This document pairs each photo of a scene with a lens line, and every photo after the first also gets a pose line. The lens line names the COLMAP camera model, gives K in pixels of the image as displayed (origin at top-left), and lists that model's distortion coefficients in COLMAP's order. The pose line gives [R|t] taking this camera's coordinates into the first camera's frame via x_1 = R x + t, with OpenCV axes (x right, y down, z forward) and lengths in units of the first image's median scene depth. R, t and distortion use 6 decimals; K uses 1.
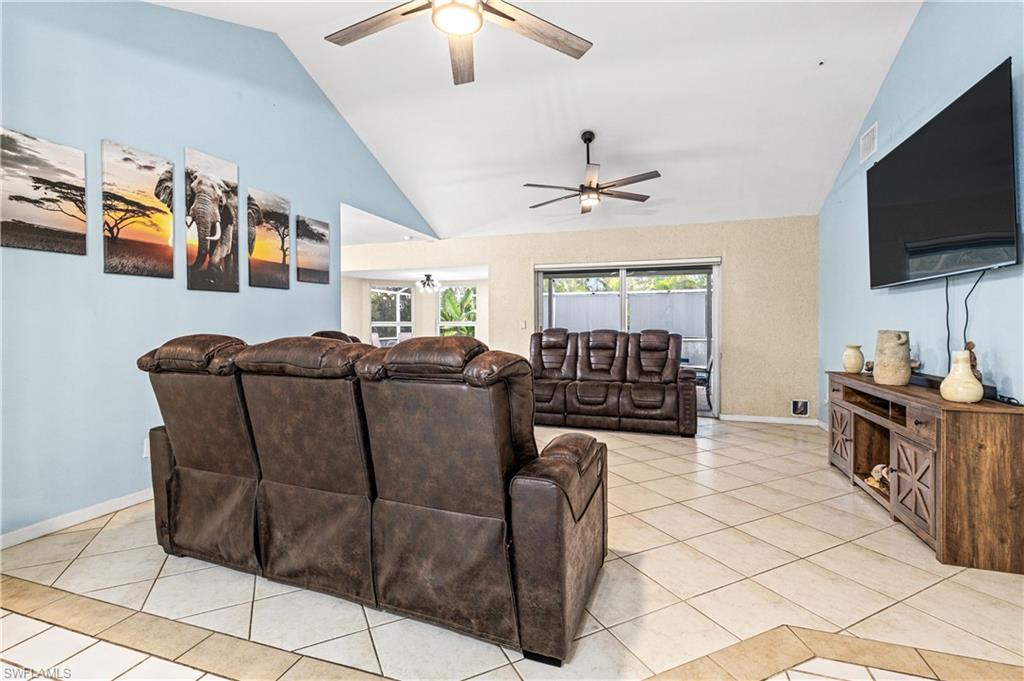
lens RADIAL K [[461.3, 0, 513.5], [0, 461.3, 325.5], [0, 0, 1]] dist [0.010171, -0.002098]
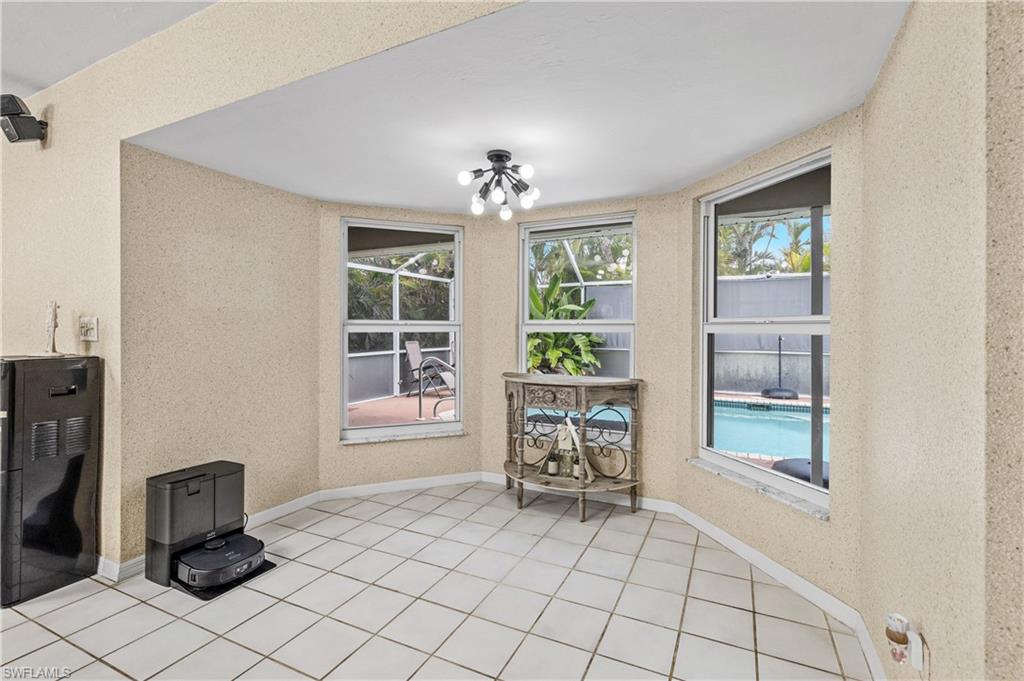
lens RADIAL K [[461.3, 0, 514.4], [0, 461.3, 330.1], [0, 0, 1]] dist [0.010171, -0.002098]
pose [[0.990222, 0.001473, -0.139495, -0.068426], [-0.001565, 0.999999, -0.000550, 0.000425], [0.139494, 0.000763, 0.990223, 0.361332]]
